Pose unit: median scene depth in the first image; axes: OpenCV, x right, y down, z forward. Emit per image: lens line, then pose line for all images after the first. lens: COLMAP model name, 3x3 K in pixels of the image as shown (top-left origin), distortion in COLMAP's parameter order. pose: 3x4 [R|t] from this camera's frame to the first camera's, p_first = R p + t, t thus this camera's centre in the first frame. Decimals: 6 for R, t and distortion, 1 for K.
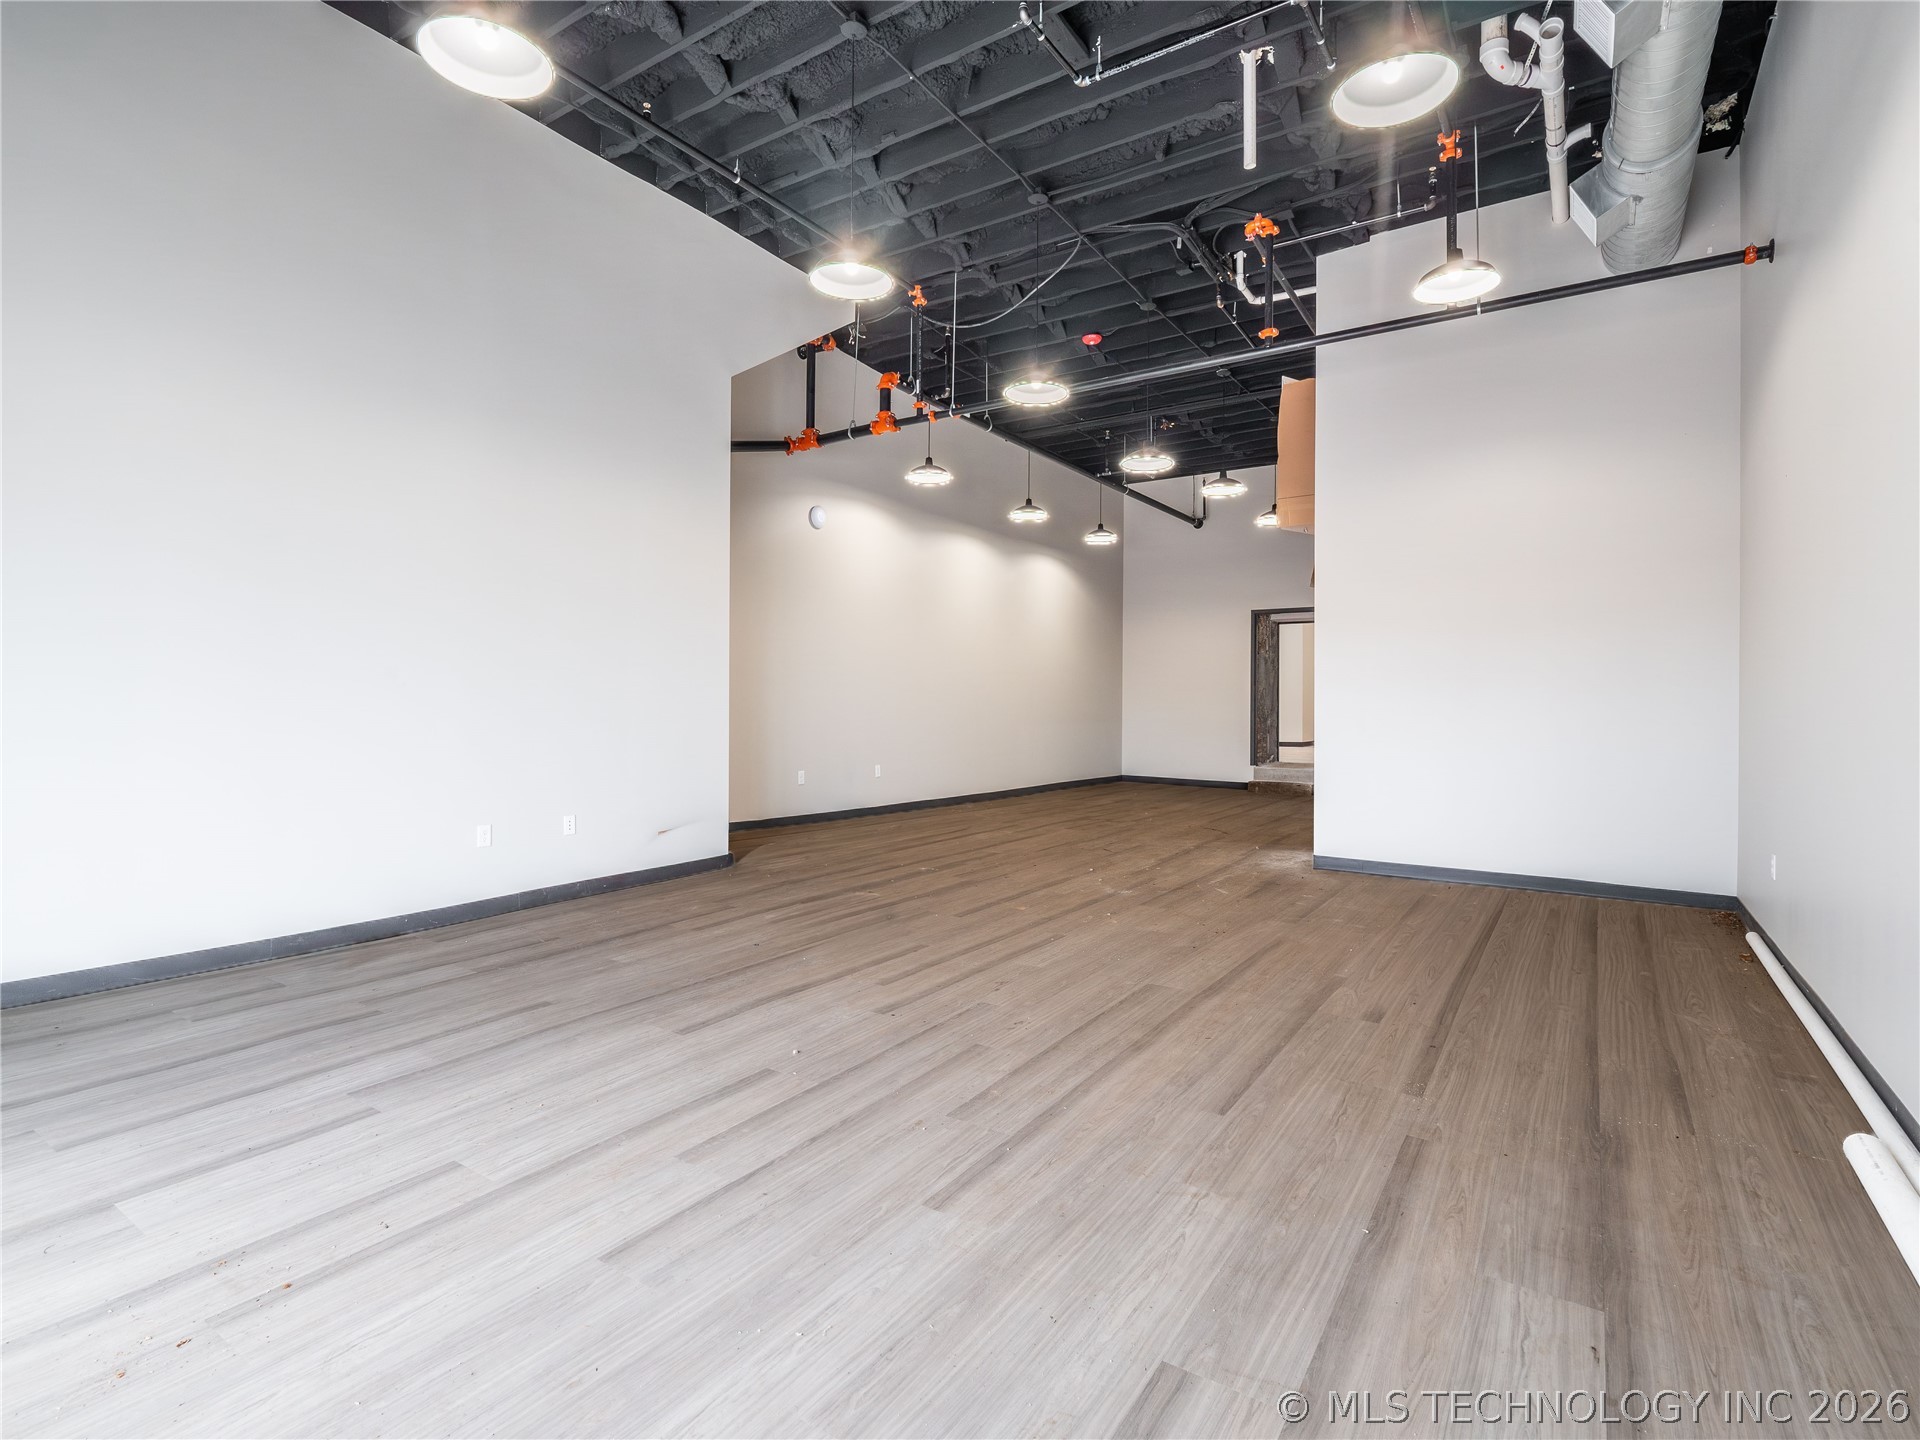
lens RADIAL K [[941.3, 0, 972.4], [0, 941.3, 710.4], [0, 0, 1]] dist [-0.011837, -0.001860]
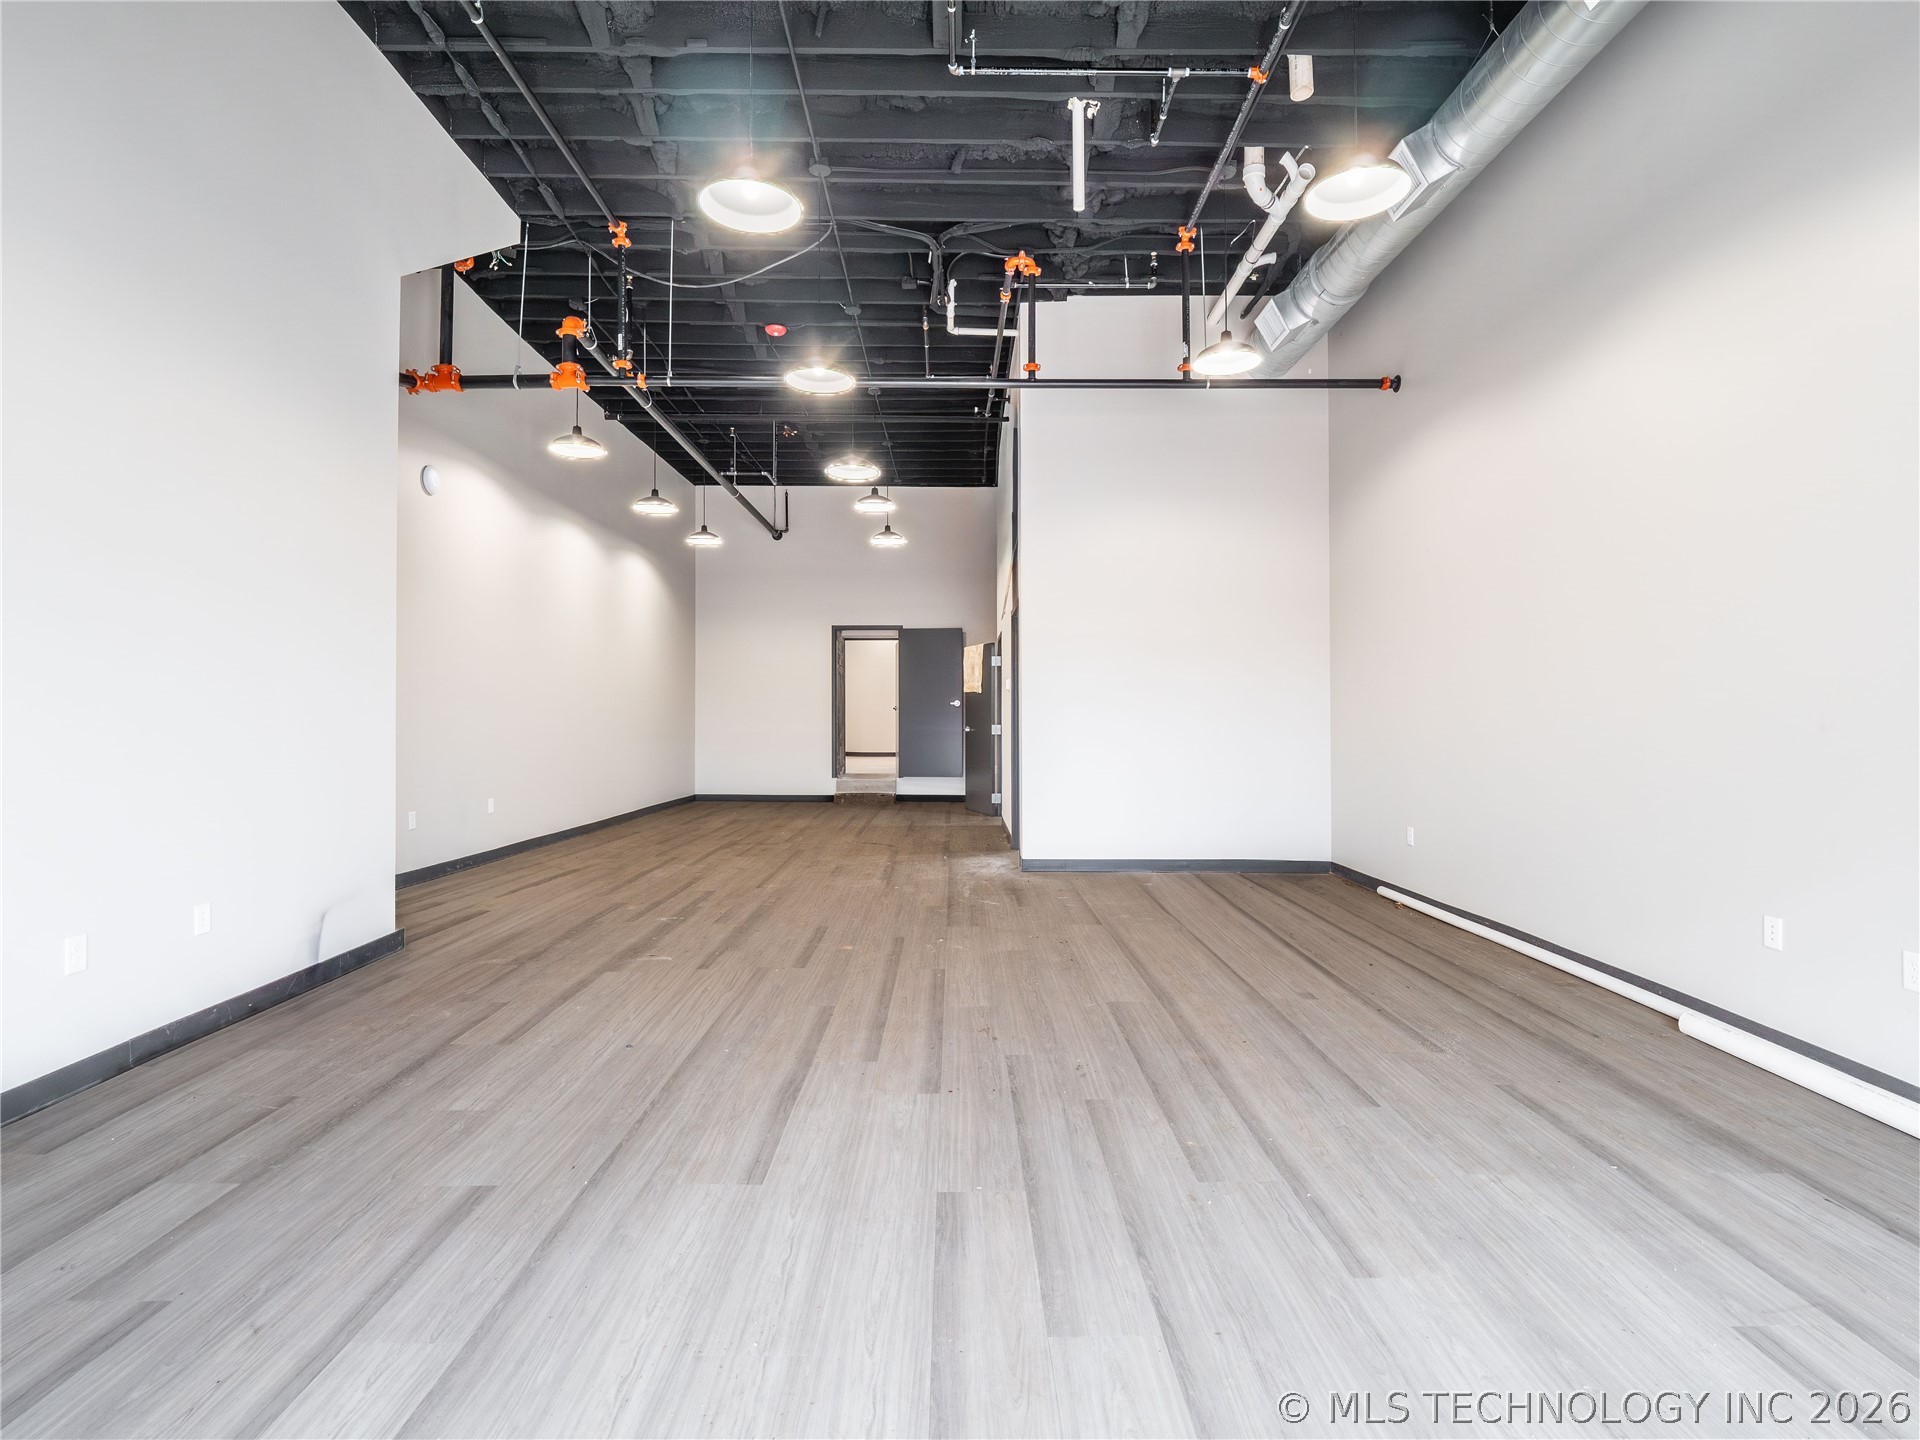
lens RADIAL K [[941.3, 0, 952.2], [0, 941.3, 708.5], [0, 0, 1]] dist [-0.011837, -0.001860]
pose [[0.826005, -0.002077, 0.563659, -0.507223], [0.010662, 0.999872, -0.011940, -0.009862], [-0.563562, 0.015872, 0.825921, 0.266527]]
